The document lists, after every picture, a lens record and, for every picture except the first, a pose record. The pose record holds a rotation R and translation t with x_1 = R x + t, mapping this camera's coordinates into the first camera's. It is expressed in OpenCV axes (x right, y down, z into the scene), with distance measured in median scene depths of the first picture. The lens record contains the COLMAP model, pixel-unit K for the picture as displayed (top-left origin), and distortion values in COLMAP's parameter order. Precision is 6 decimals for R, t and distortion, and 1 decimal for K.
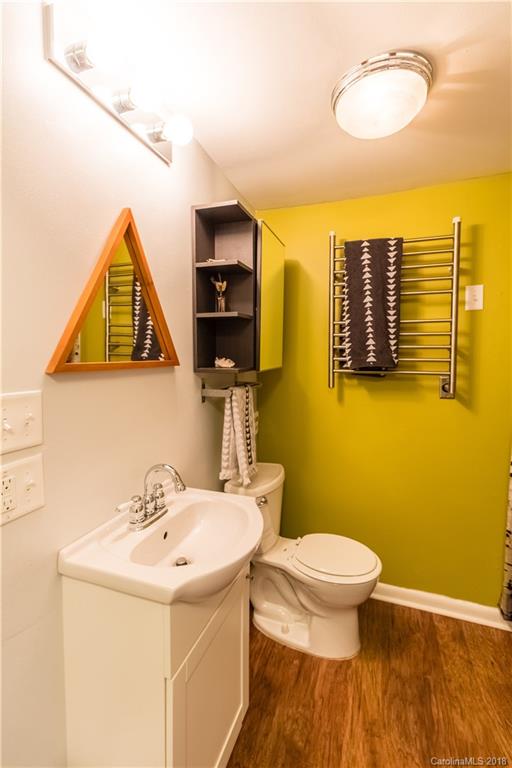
lens RADIAL K [[363.6, 0, 255.7], [0, 363.6, 375.9], [0, 0, 1]] dist [0.003648, 0.000934]
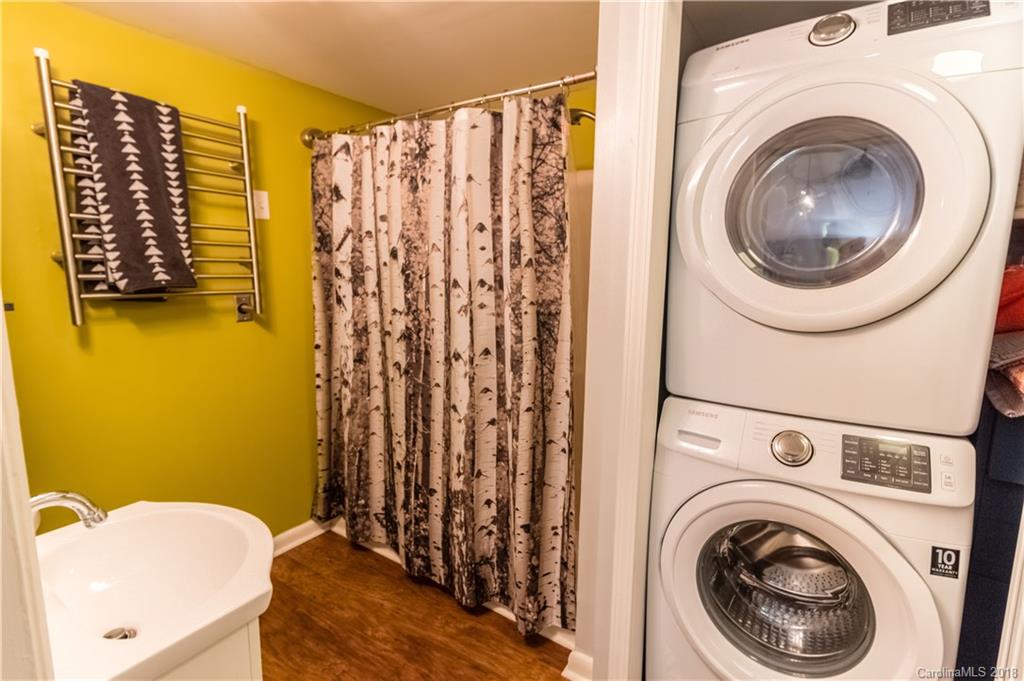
lens RADIAL K [[484.9, 0, 518.6], [0, 484.9, 343.3], [0, 0, 1]] dist [0.003648, 0.000934]
pose [[0.217242, -0.151377, 0.964308, -0.452249], [0.049134, 0.988345, 0.144081, -0.019445], [-0.974880, 0.016080, 0.222148, 0.121284]]
